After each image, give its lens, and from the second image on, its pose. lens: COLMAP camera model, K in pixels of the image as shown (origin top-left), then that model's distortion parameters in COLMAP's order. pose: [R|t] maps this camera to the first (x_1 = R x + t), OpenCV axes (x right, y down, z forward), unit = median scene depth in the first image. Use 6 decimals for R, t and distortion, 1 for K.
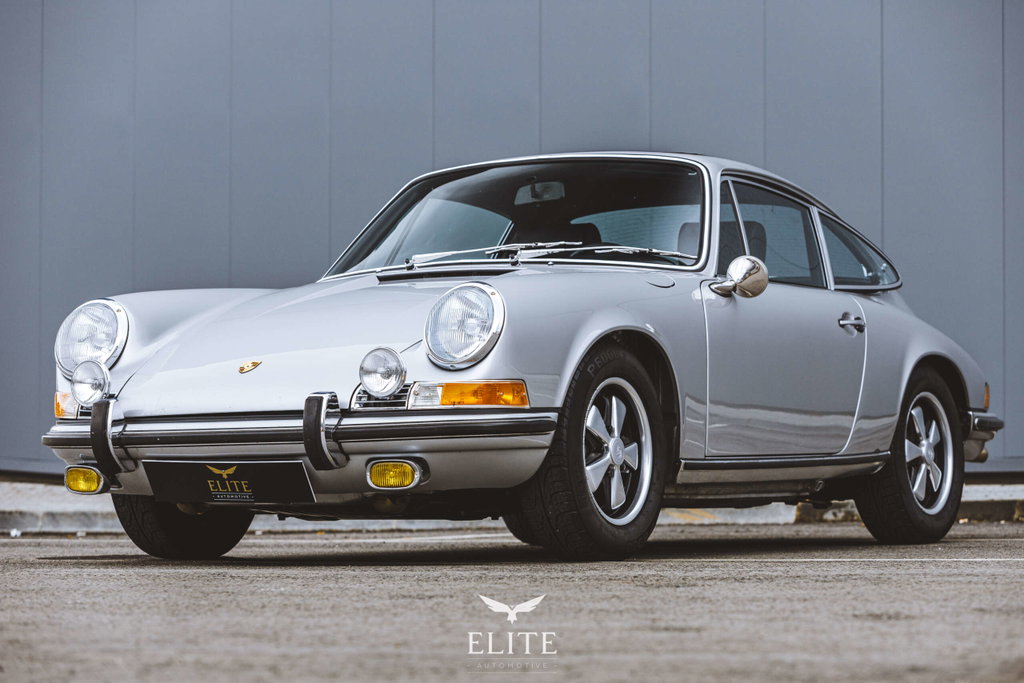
lens RADIAL K [[3582.6, 0, 514.2], [0, 3582.6, 341.9], [0, 0, 1]] dist [-0.217153, 0.000000]
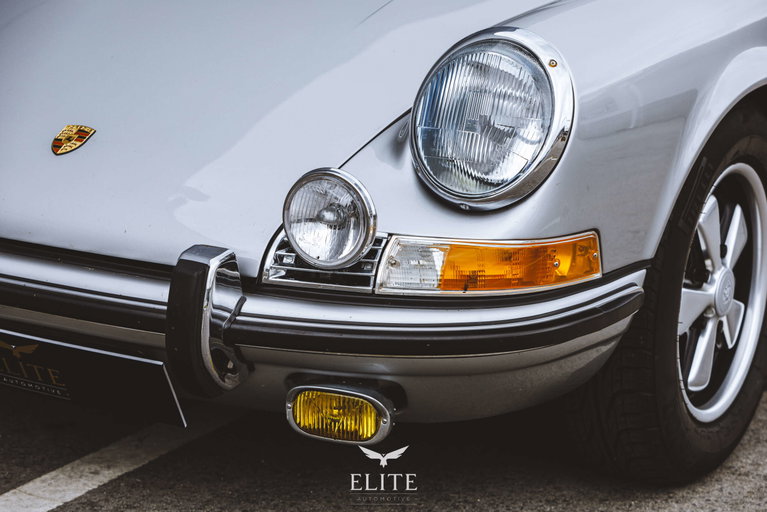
lens RADIAL K [[2464.5, 0, 382.8], [0, 2464.5, 256.6], [0, 0, 1]] dist [0.217099, 0.000000]
pose [[0.997790, 0.058043, 0.032346, -0.039189], [-0.064639, 0.960670, 0.270064, -0.079116], [-0.015398, -0.271558, 0.962299, 0.646561]]
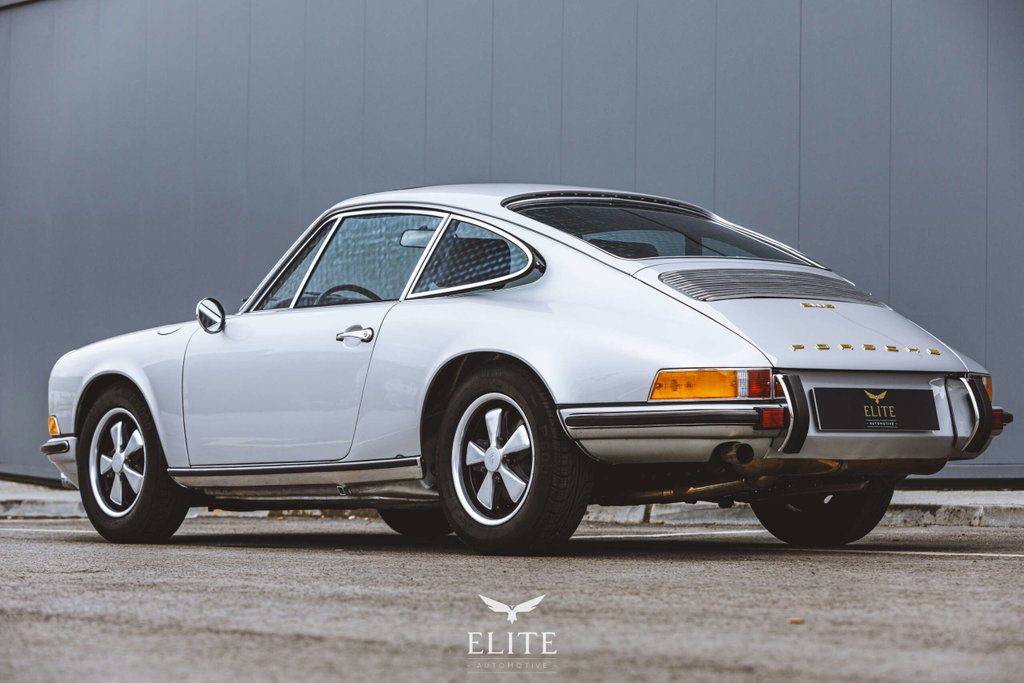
lens RADIAL K [[2490.7, 0, 513.7], [0, 2490.7, 341.1], [0, 0, 1]] dist [0.020884, 0.000000]
pose [[-0.361327, -0.036514, -0.931724, 0.885619], [0.047727, 0.997199, -0.057589, 0.047662], [0.931217, -0.065277, -0.358572, 1.528655]]
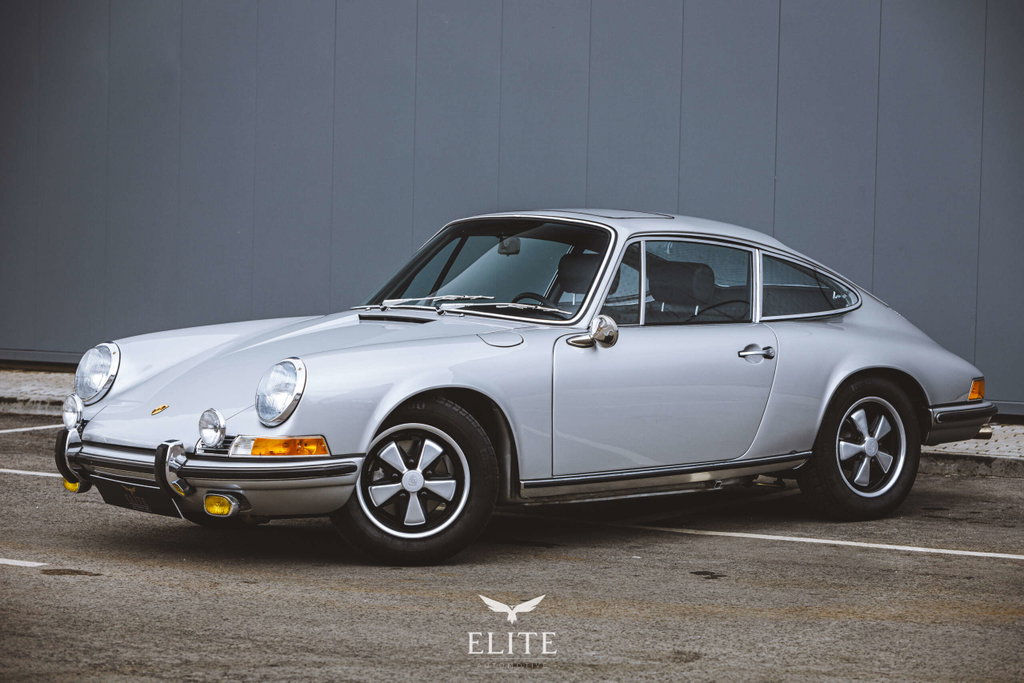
lens RADIAL K [[2924.6, 0, 512.0], [0, 2924.6, 345.2], [0, 0, 1]] dist [-0.040505, 0.000000]
pose [[0.933297, 0.036387, -0.357258, 0.441409], [-0.001536, 0.995249, 0.097355, -0.124492], [0.359103, -0.090312, 0.928918, 0.035769]]
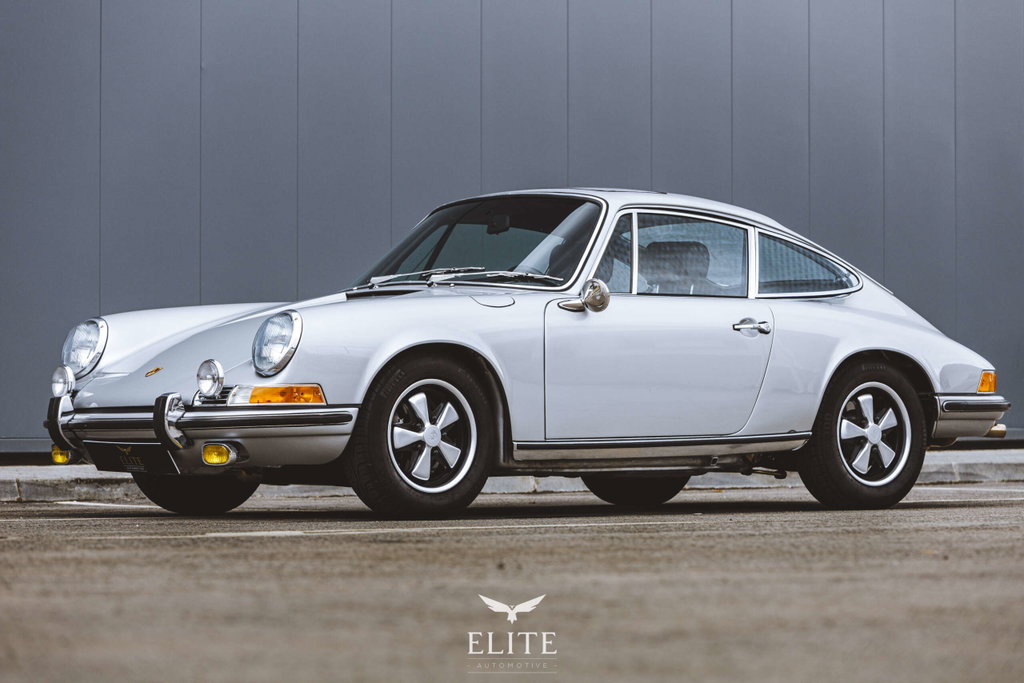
lens RADIAL K [[4321.8, 0, 510.8], [0, 4321.8, 346.1], [0, 0, 1]] dist [-0.288406, 0.000000]
pose [[0.935674, 0.001047, -0.352865, 0.627121], [0.008432, 0.999644, 0.025326, -0.042863], [0.352766, -0.026672, 0.935331, -0.468923]]
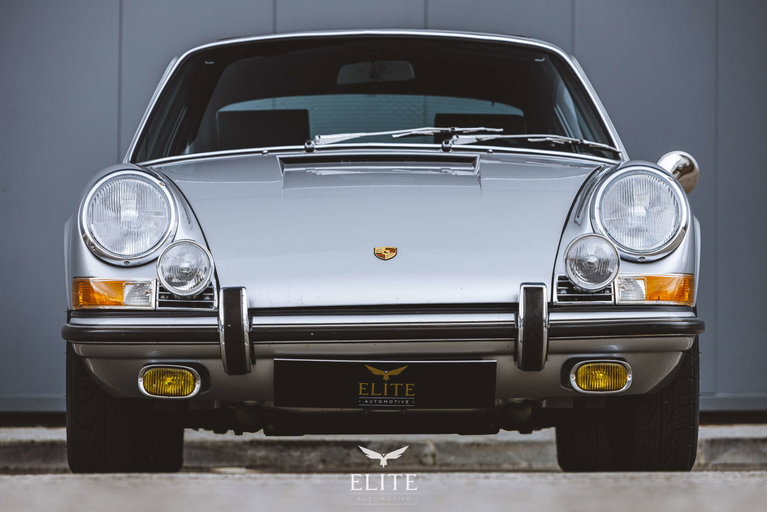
lens RADIAL K [[4127.5, 0, 384.7], [0, 4127.5, 256.9], [0, 0, 1]] dist [-1.037838, 0.000000]
pose [[0.863201, 0.028000, 0.504084, -0.584351], [-0.021520, 0.999594, -0.018672, 0.026810], [-0.504402, 0.005270, 0.863453, 0.135631]]
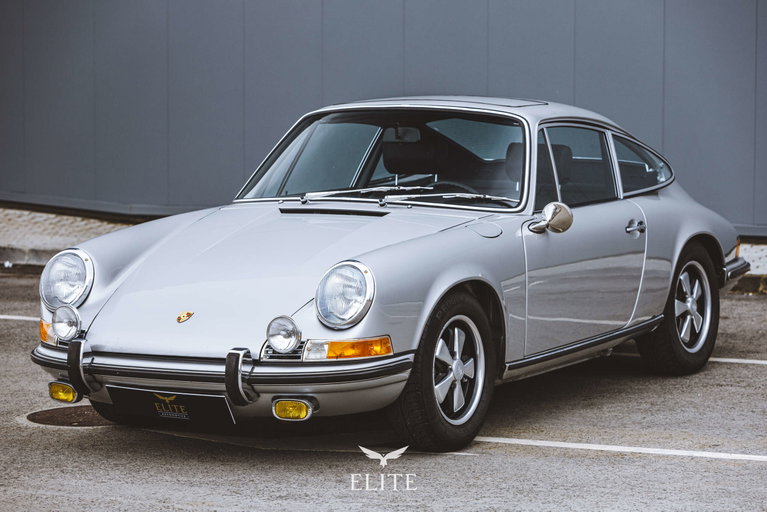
lens RADIAL K [[2756.4, 0, 383.2], [0, 2756.4, 256.9], [0, 0, 1]] dist [-0.222459, 0.000000]
pose [[0.999999, 0.000145, -0.001232, 0.001760], [0.000024, 0.990640, 0.136501, -0.157644], [0.001241, -0.136501, 0.990639, -0.020907]]
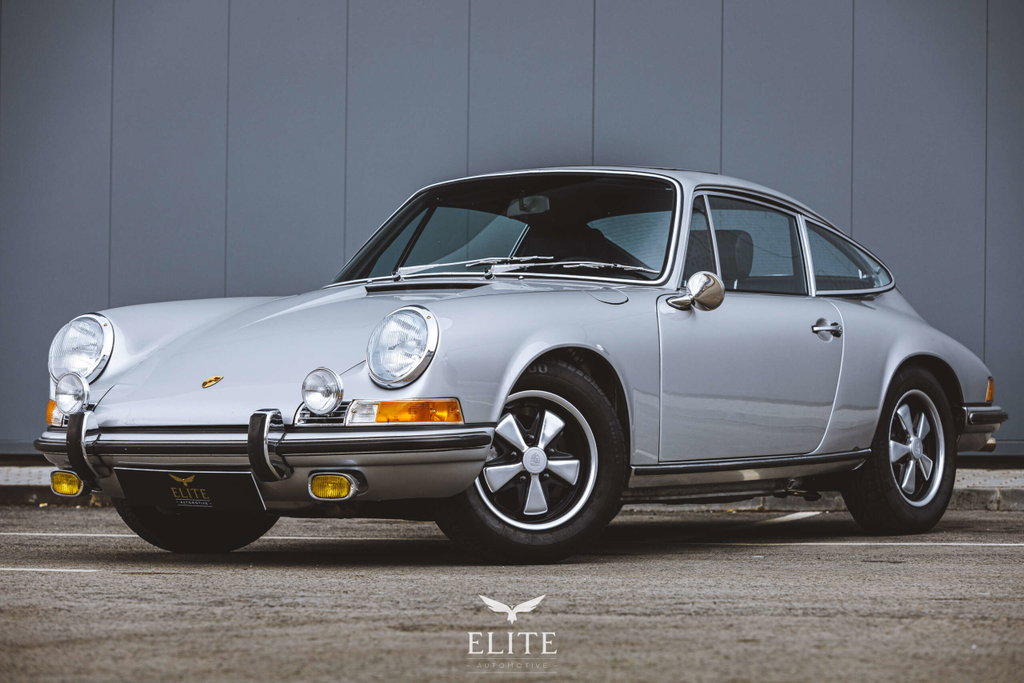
lens RADIAL K [[3494.9, 0, 512.1], [0, 3494.9, 338.4], [0, 0, 1]] dist [-0.154506, 0.000000]
pose [[0.995714, 0.005036, -0.092343, 0.113671], [-0.002641, 0.999657, 0.026037, -0.033934], [0.092443, -0.025682, 0.995387, -0.036478]]
